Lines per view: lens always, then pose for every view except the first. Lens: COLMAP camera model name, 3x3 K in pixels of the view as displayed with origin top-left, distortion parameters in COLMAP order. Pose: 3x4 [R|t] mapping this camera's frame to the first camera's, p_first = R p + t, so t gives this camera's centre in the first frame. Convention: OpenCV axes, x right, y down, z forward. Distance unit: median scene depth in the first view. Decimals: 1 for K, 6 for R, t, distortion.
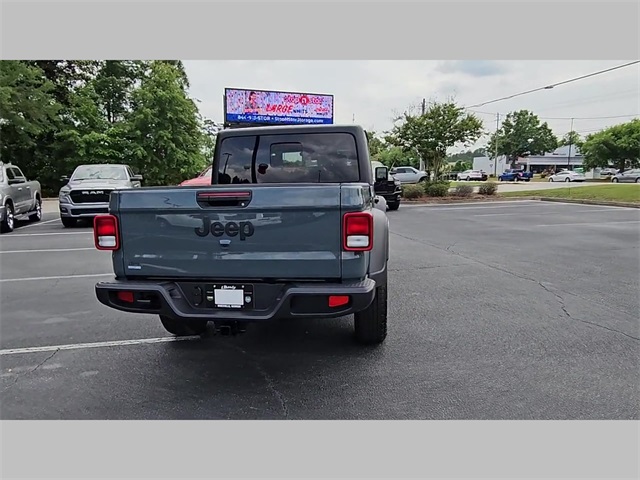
lens RADIAL K [[435.7, 0, 310.7], [0, 435.7, 244.7], [0, 0, 1]] dist [0.005302, -0.002733]
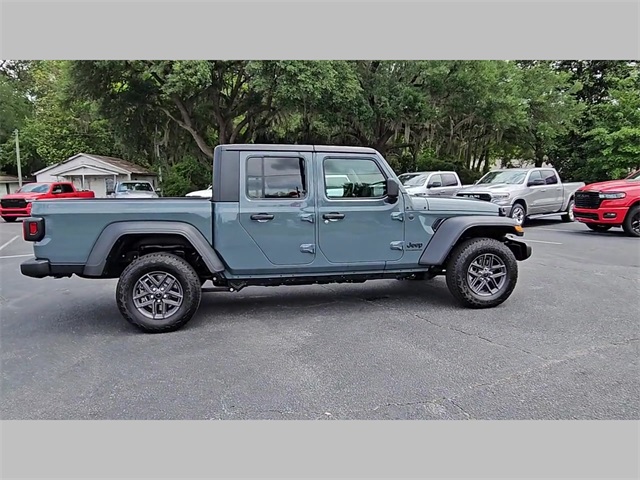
lens RADIAL K [[435.7, 0, 310.7], [0, 435.7, 244.7], [0, 0, 1]] dist [0.005302, -0.002733]
pose [[0.319012, 0.137197, -0.937768, 0.317923], [-0.134225, 0.986034, 0.098598, -0.043784], [0.938198, 0.094418, 0.332971, 0.225343]]
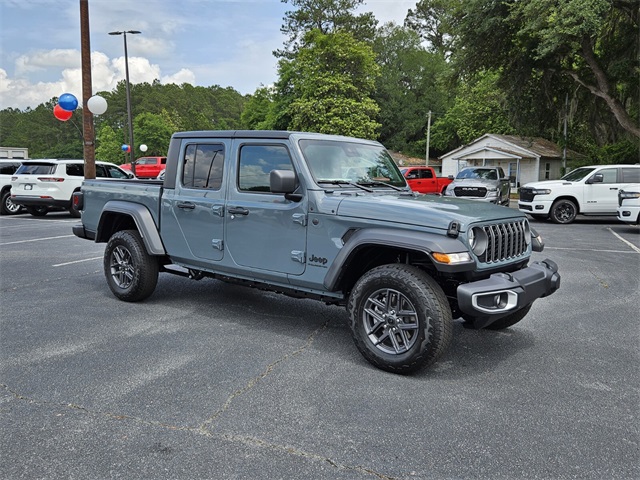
lens RADIAL K [[555.5, 0, 328.0], [0, 555.5, 235.9], [0, 0, 1]] dist [0.092295, -0.105595]
pose [[-0.502281, 0.103661, -0.858469, 0.300292], [-0.141547, 0.969540, 0.199891, -0.093164], [0.853041, 0.221915, -0.472308, 0.531229]]
